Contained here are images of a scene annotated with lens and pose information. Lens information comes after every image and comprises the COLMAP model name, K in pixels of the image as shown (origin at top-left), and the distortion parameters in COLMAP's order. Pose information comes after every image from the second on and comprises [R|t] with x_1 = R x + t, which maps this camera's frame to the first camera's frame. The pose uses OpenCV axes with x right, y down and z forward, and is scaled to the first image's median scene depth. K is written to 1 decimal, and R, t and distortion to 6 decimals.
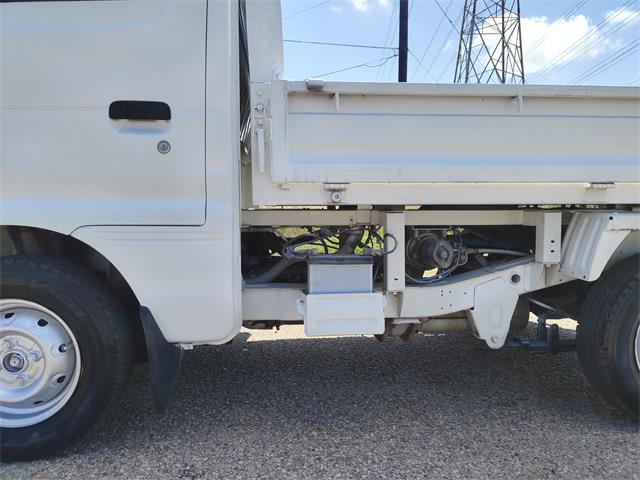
lens RADIAL K [[453.3, 0, 318.8], [0, 453.3, 238.1], [0, 0, 1]] dist [0.050367, -0.039654]
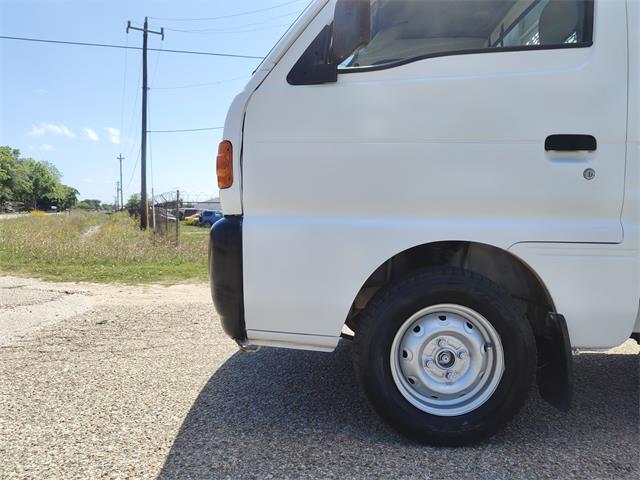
lens RADIAL K [[453.3, 0, 317.5], [0, 453.3, 239.9], [0, 0, 1]] dist [0.050367, -0.039654]
pose [[0.996945, 0.014981, -0.076656, -0.739153], [-0.017909, 0.999131, -0.037649, 0.016078], [0.076025, 0.038906, 0.996347, -0.148539]]
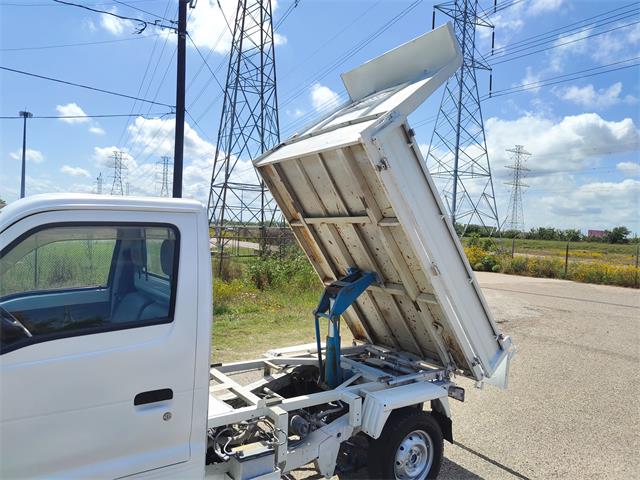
lens RADIAL K [[453.3, 0, 317.3], [0, 453.3, 235.1], [0, 0, 1]] dist [0.050367, -0.039654]
pose [[0.868787, 0.031646, 0.494174, -0.555369], [-0.000101, 0.997967, -0.063731, -0.584442], [-0.495186, 0.055319, 0.867024, -0.547010]]
